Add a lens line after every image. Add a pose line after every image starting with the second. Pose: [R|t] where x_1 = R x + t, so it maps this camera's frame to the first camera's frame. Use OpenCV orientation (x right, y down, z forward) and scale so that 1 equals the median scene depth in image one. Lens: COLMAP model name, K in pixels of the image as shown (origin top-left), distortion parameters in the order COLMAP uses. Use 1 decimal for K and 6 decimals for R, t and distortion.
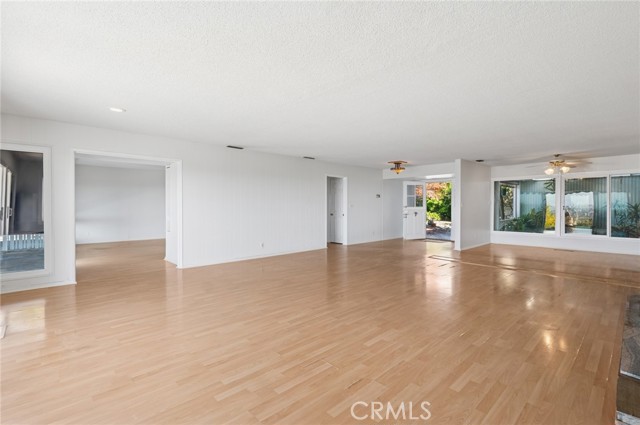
lens RADIAL K [[297.9, 0, 321.2], [0, 297.9, 210.5], [0, 0, 1]] dist [0.005087, -0.000020]
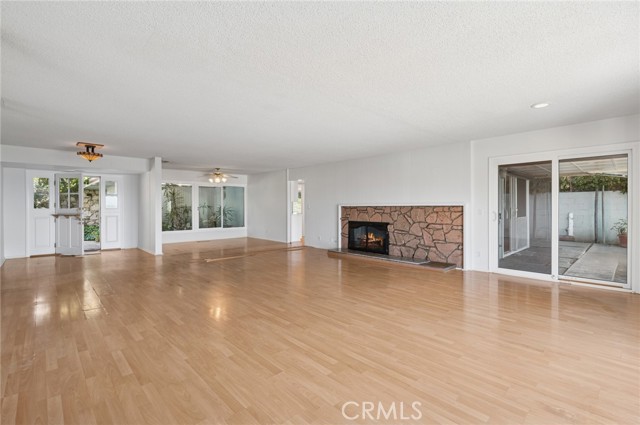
lens RADIAL K [[297.9, 0, 324.5], [0, 297.9, 208.4], [0, 0, 1]] dist [0.005087, -0.000020]
pose [[-0.007227, -0.006200, 0.999955, -1.202109], [0.020375, 0.999772, 0.006346, -0.017390], [-0.999766, 0.020420, -0.007099, 1.239129]]
